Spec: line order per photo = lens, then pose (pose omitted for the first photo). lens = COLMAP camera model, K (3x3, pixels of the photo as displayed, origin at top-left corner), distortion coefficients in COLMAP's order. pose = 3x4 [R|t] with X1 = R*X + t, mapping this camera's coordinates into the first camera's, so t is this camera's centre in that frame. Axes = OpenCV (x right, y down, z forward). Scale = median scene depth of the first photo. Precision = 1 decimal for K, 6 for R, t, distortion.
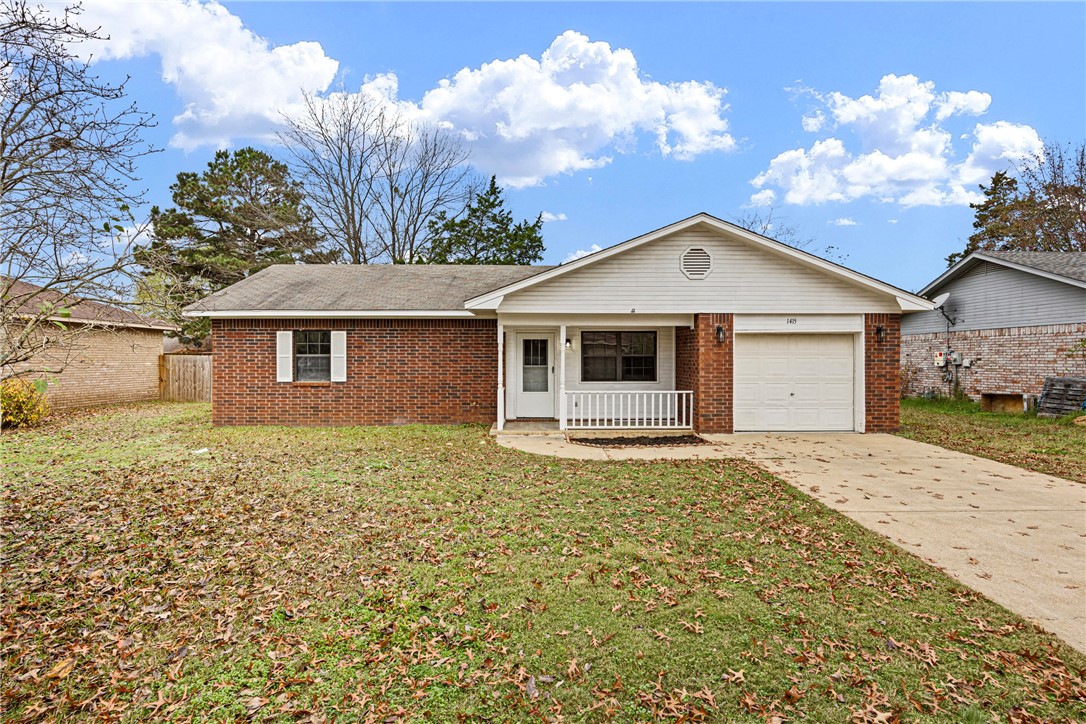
lens RADIAL K [[532.1, 0, 544.2], [0, 532.1, 360.6], [0, 0, 1]] dist [-0.006202, 0.000456]
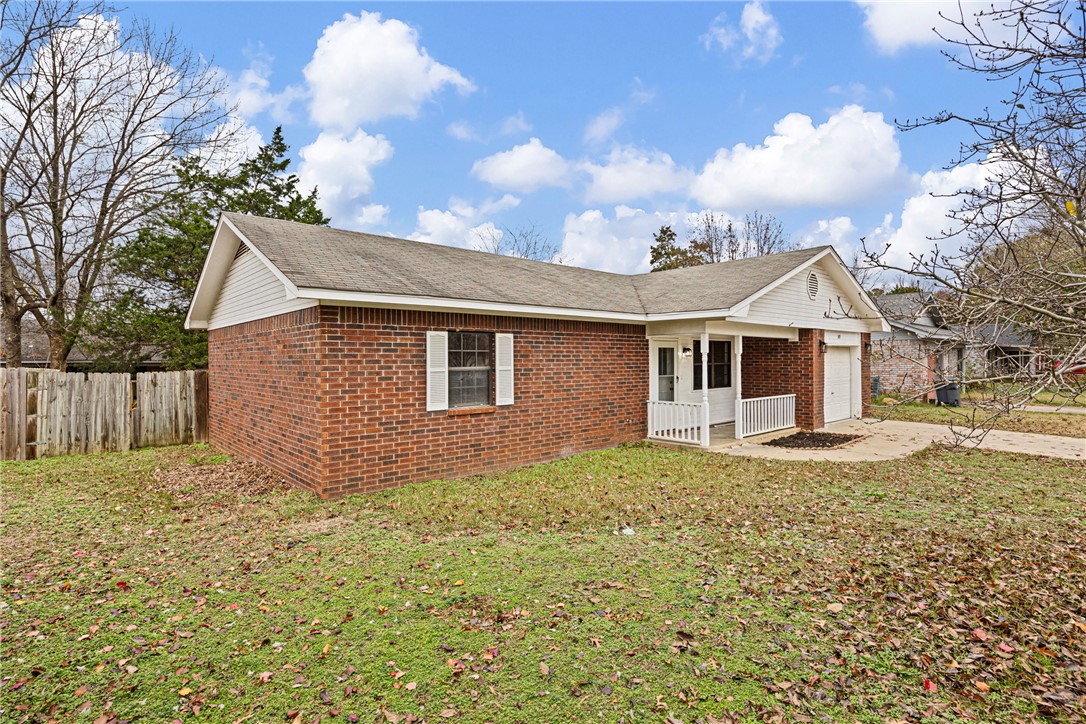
lens RADIAL K [[532.1, 0, 543.6], [0, 532.1, 356.2], [0, 0, 1]] dist [-0.006202, 0.000456]
pose [[0.756281, -0.000461, 0.654247, -0.810776], [0.006926, 0.999949, -0.007302, -0.019560], [-0.654211, 0.010053, 0.756246, 0.432423]]
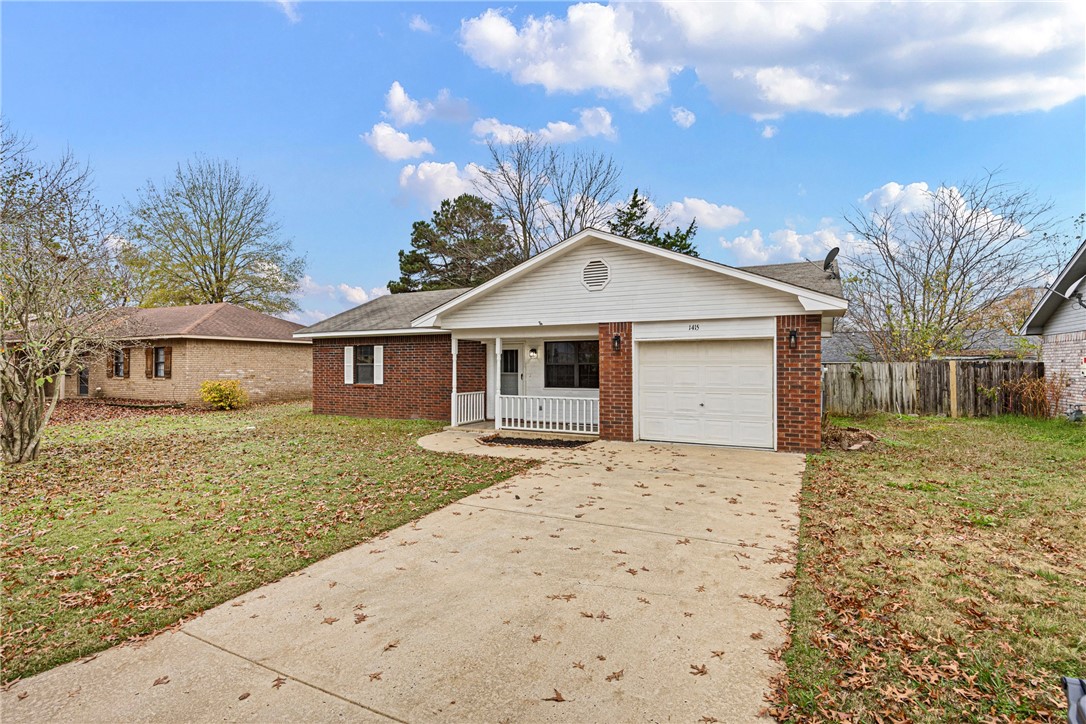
lens RADIAL K [[532.1, 0, 544.9], [0, 532.1, 363.6], [0, 0, 1]] dist [-0.006202, 0.000456]
pose [[0.884126, -0.001841, -0.467245, 0.590640], [-0.003023, 0.999949, -0.009660, 0.000250], [0.467239, 0.009953, 0.884075, 0.031440]]
